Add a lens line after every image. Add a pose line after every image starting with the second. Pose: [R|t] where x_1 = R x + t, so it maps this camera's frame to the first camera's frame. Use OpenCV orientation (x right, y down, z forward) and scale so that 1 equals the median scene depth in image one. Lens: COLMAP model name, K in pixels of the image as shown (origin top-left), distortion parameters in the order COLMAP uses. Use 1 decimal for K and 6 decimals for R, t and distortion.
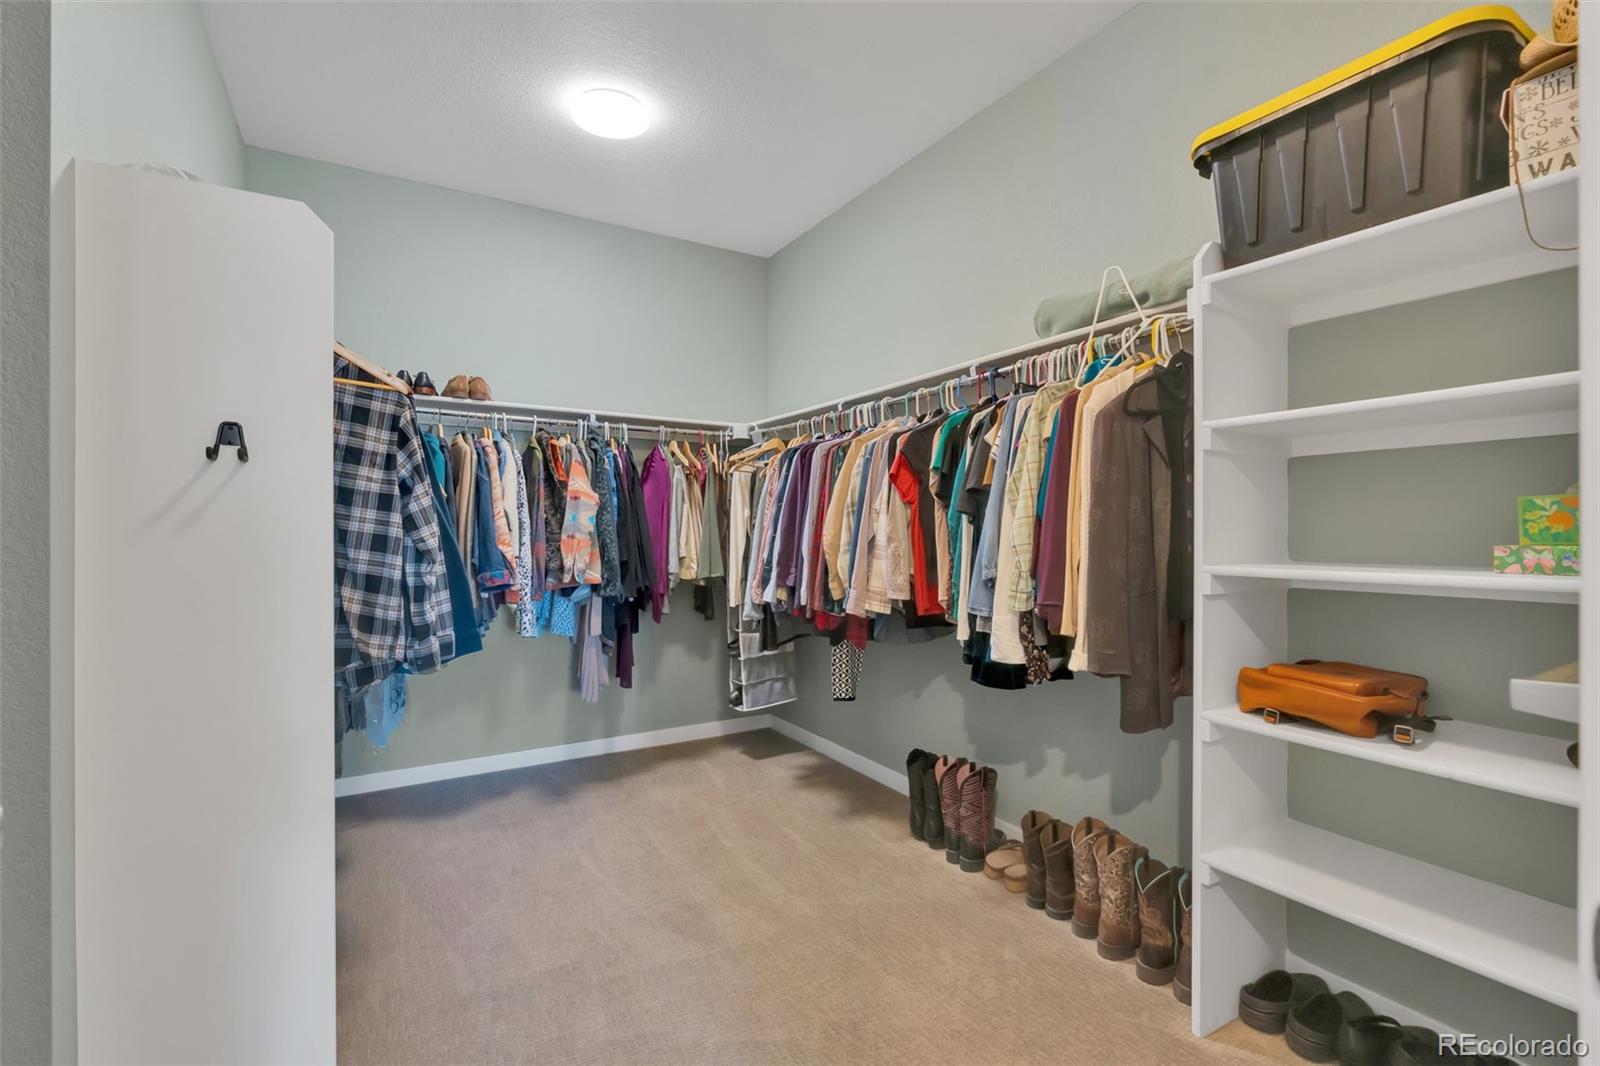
lens RADIAL K [[731.5, 0, 811.0], [0, 731.5, 528.4], [0, 0, 1]] dist [-0.004847, 0.003031]
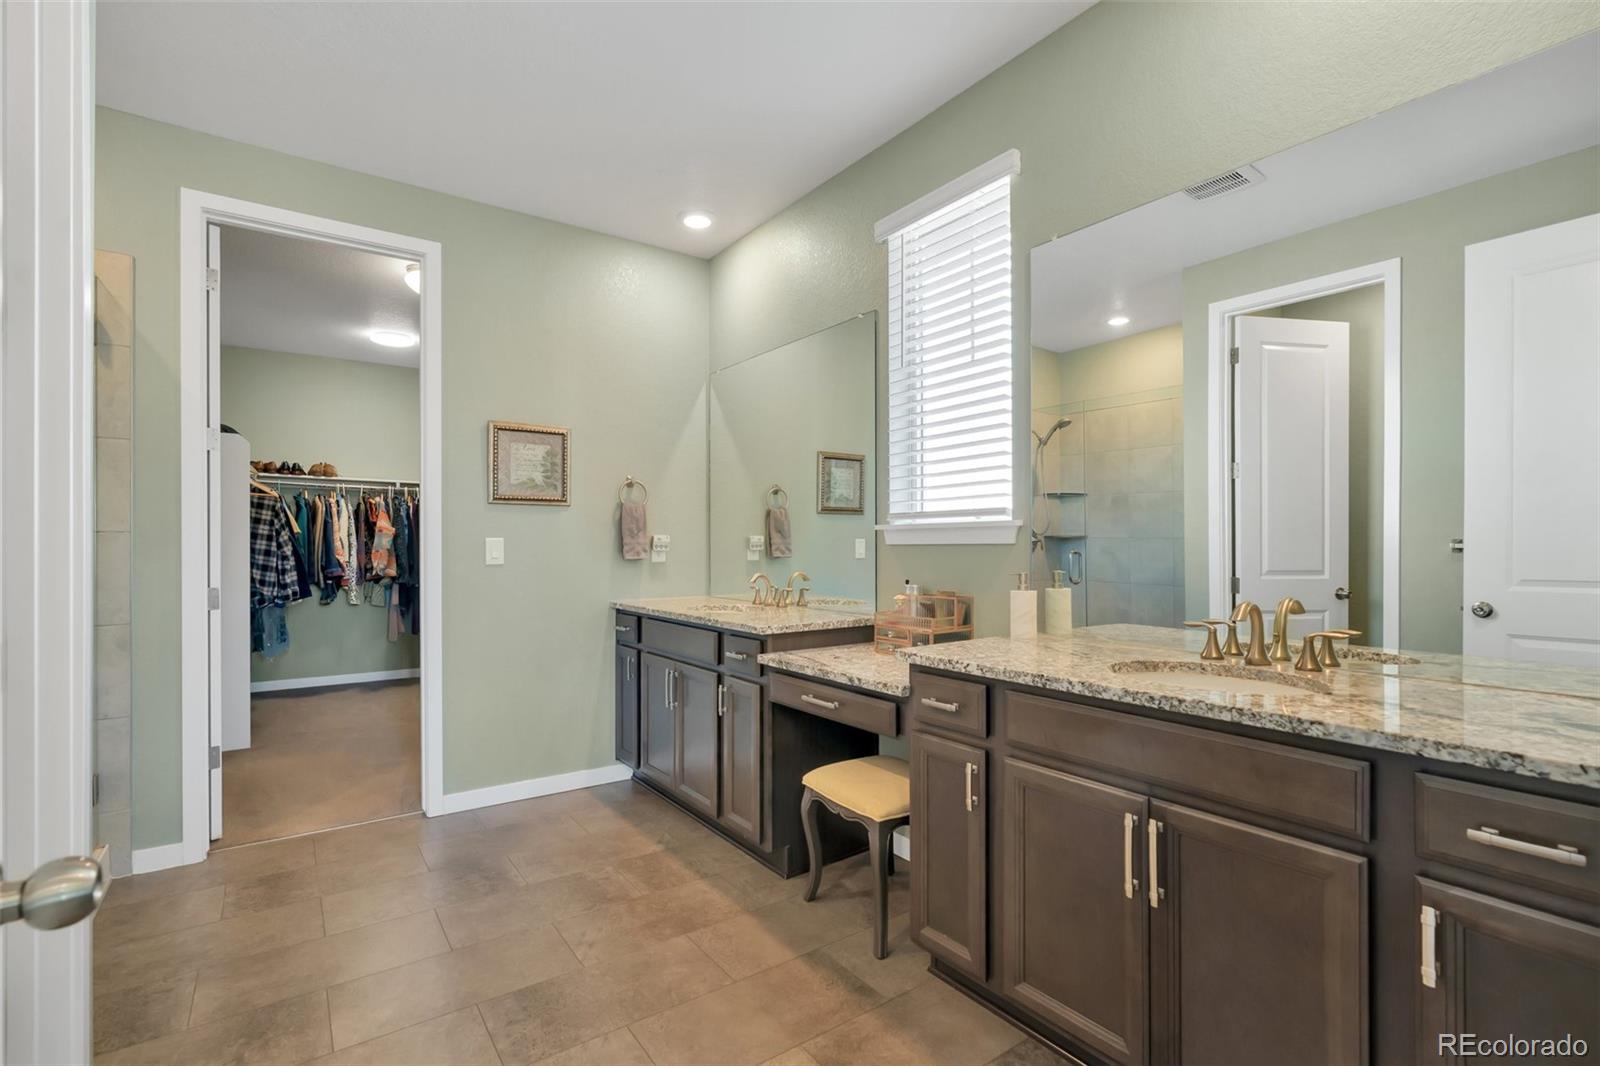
lens RADIAL K [[731.5, 0, 793.6], [0, 731.5, 542.2], [0, 0, 1]] dist [-0.004847, 0.003031]
pose [[0.997196, -0.000829, 0.074828, 1.096834], [0.001011, 0.999997, -0.002391, -0.011224], [-0.074826, 0.002460, 0.997194, -1.758059]]
